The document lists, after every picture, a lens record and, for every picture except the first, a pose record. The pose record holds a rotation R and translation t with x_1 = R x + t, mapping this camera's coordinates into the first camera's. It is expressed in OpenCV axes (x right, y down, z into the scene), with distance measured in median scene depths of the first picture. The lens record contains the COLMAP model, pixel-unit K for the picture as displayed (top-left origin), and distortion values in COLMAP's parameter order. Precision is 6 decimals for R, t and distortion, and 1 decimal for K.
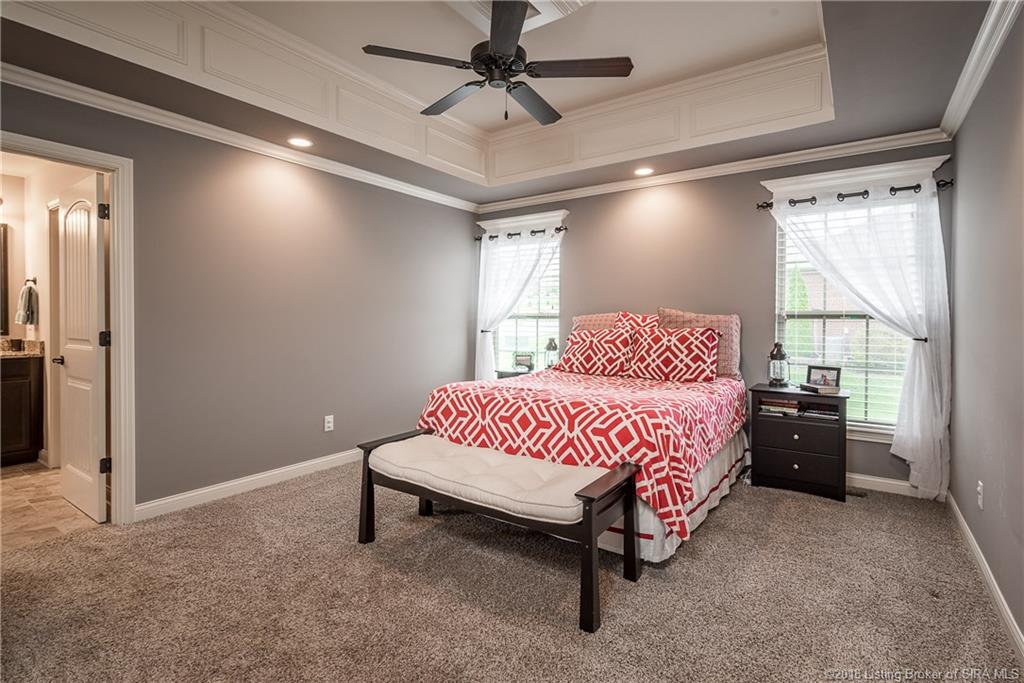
lens RADIAL K [[503.4, 0, 516.0], [0, 503.4, 324.9], [0, 0, 1]] dist [0.002060, 0.000257]
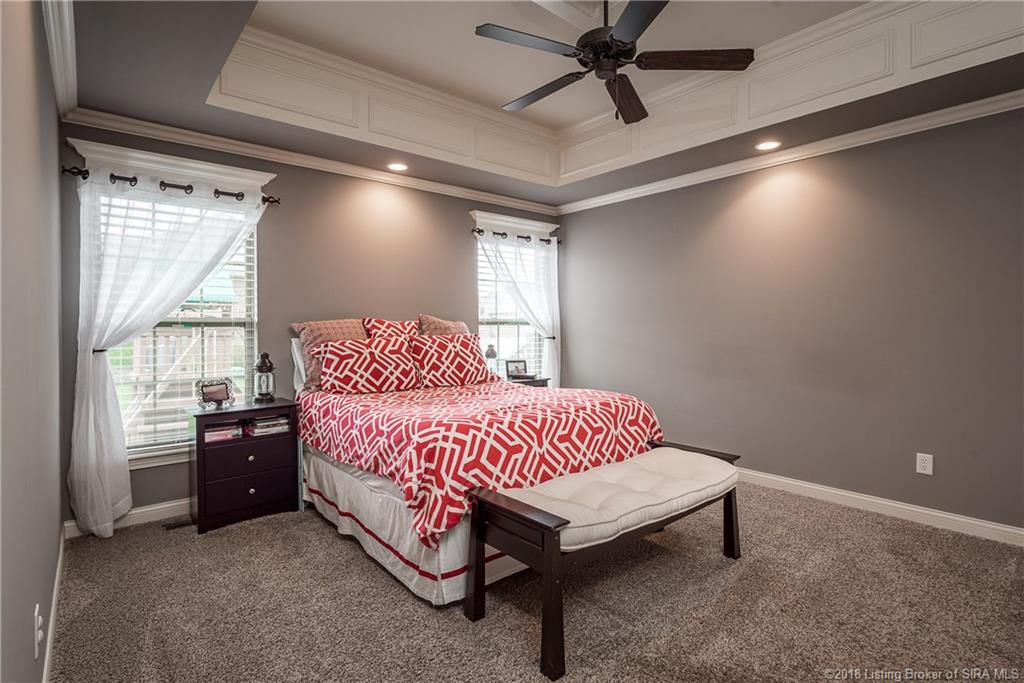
lens RADIAL K [[503.4, 0, 516.0], [0, 503.4, 324.9], [0, 0, 1]] dist [0.002060, 0.000257]
pose [[0.247251, -0.001618, 0.968950, -0.655795], [0.017278, 0.999847, -0.002740, -0.007839], [-0.968797, 0.017418, 0.247241, 0.625740]]
